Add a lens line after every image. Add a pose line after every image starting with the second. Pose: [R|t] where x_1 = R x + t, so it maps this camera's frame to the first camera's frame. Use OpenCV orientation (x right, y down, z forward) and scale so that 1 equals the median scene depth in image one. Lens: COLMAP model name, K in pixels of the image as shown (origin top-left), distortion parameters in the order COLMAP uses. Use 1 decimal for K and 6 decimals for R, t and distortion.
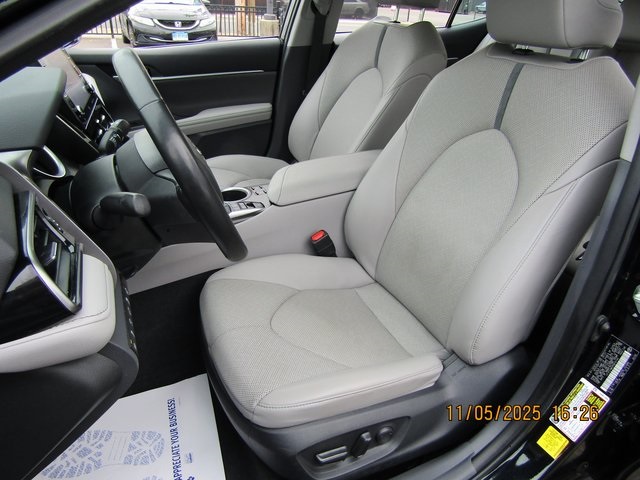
lens RADIAL K [[440.2, 0, 320.0], [0, 440.2, 240.0], [0, 0, 1]] dist [-0.029707, -0.005253]
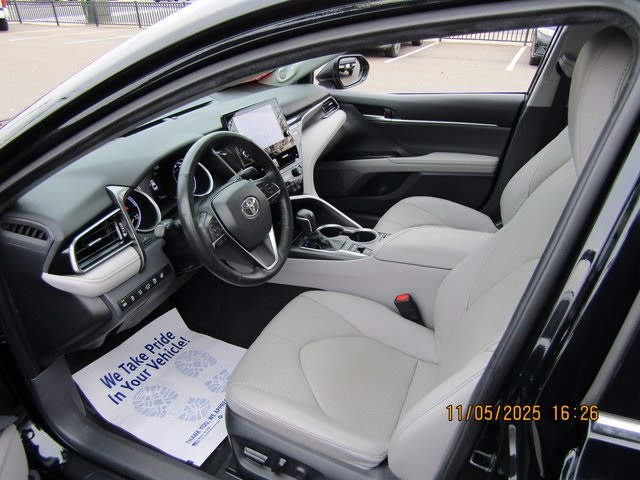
lens RADIAL K [[431.4, 0, 320.0], [0, 431.4, 240.0], [0, 0, 1]] dist [-0.009513, -0.002010]
pose [[0.685572, 0.315126, -0.656268, 0.343546], [-0.322656, 0.939612, 0.114118, -0.133376], [0.652599, 0.133512, 0.745848, 0.043846]]
